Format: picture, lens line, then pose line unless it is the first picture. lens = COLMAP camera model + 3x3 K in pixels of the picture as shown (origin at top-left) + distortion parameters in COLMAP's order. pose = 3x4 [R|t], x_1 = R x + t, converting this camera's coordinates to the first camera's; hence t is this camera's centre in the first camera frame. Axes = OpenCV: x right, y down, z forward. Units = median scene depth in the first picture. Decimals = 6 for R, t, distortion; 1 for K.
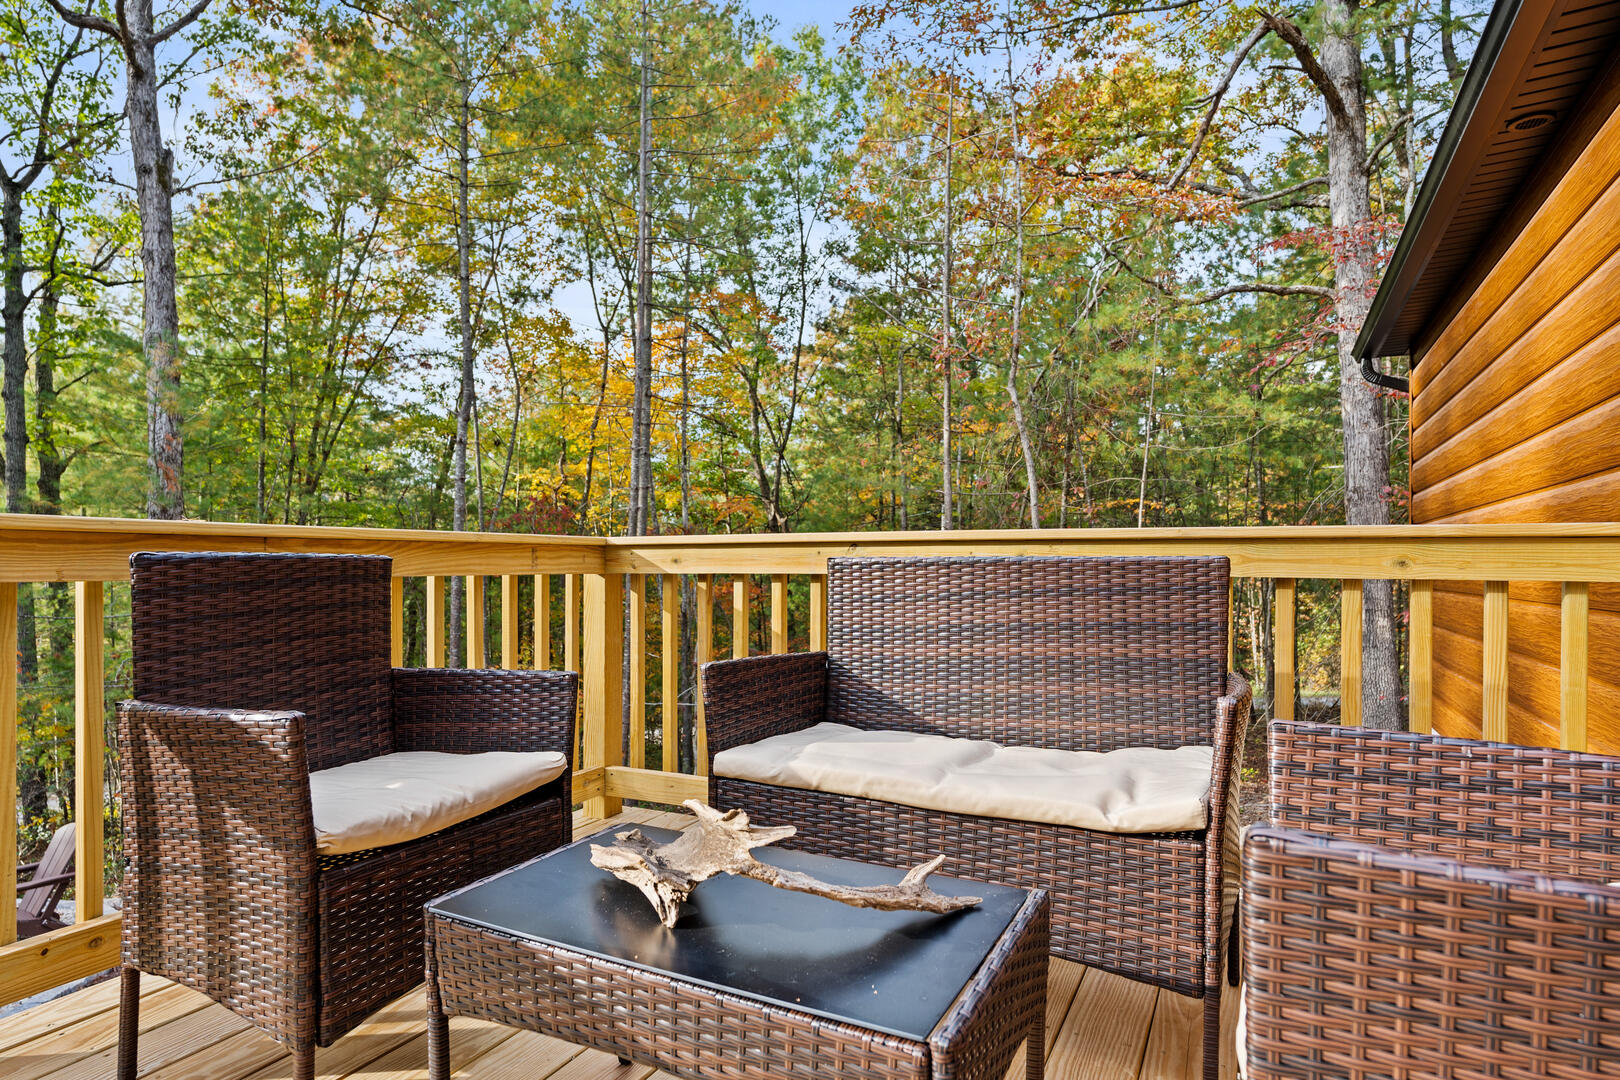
lens RADIAL K [[888.4, 0, 813.0], [0, 888.4, 567.8], [0, 0, 1]] dist [0.001529, 0.000731]
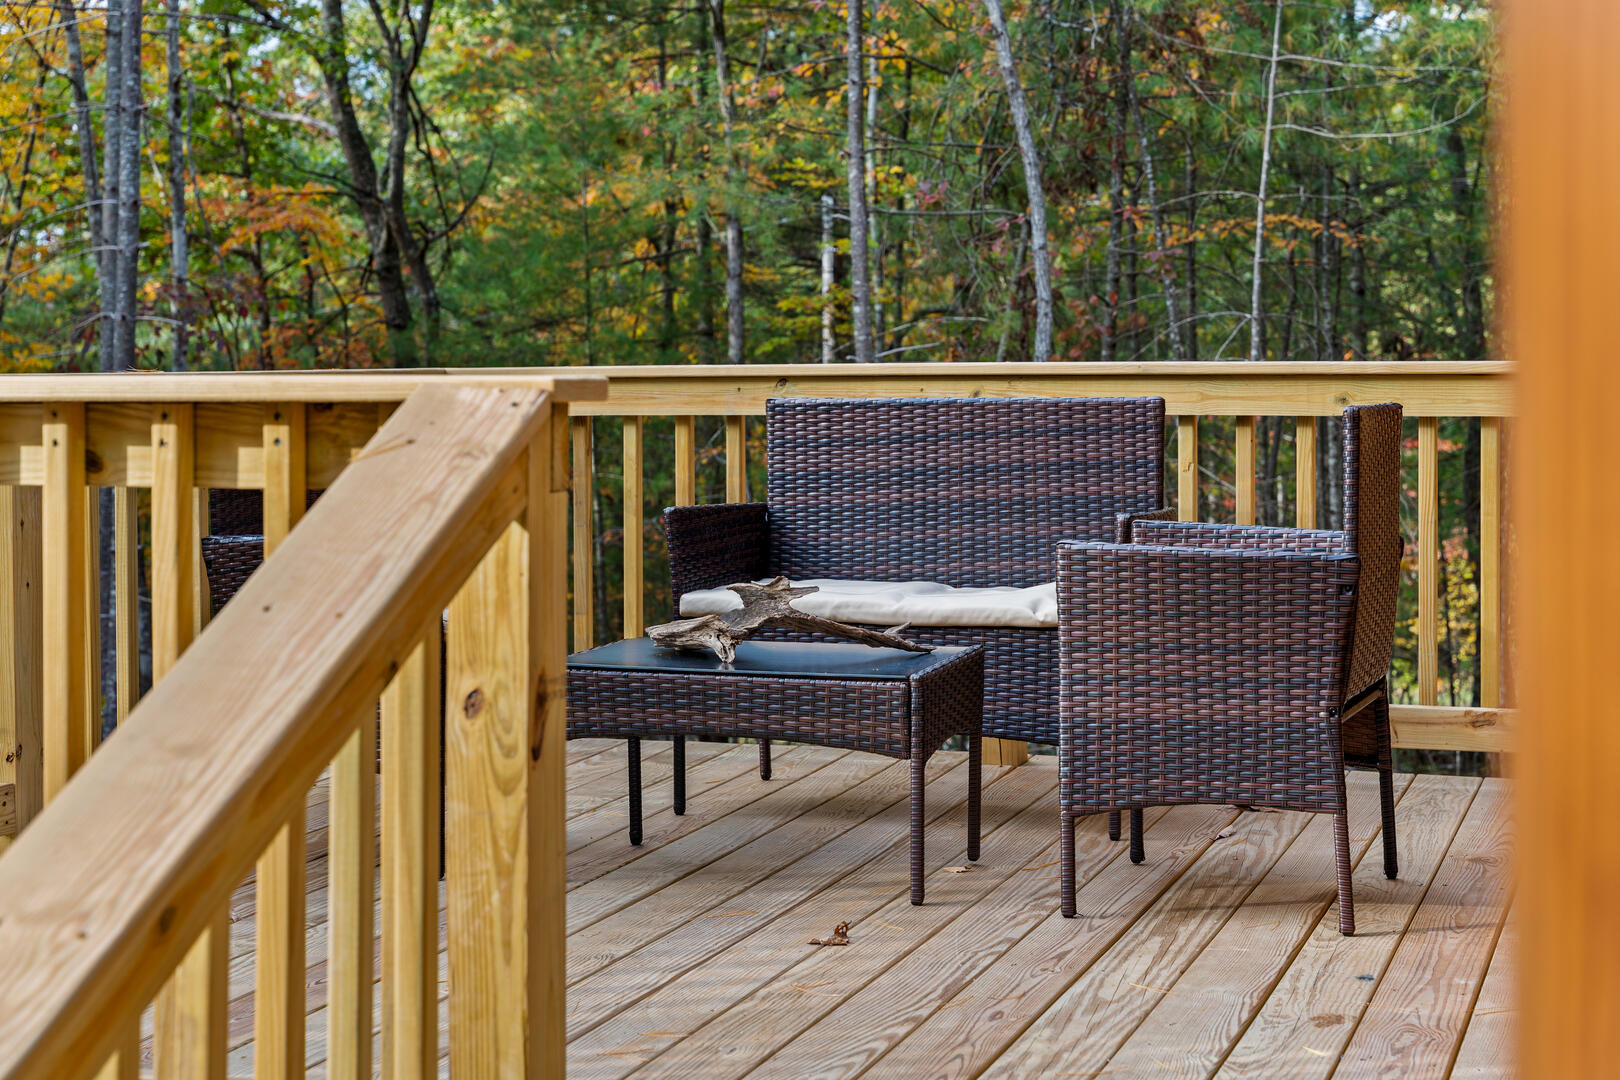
lens RADIAL K [[2633.6, 0, 810.0], [0, 2633.6, 540.0], [0, 0, 1]] dist [-0.009773, -0.008081]
pose [[0.989771, -0.019433, 0.141336, -0.346737], [0.010099, 0.997738, 0.066465, -0.049108], [-0.142308, -0.064358, 0.987728, -1.796340]]
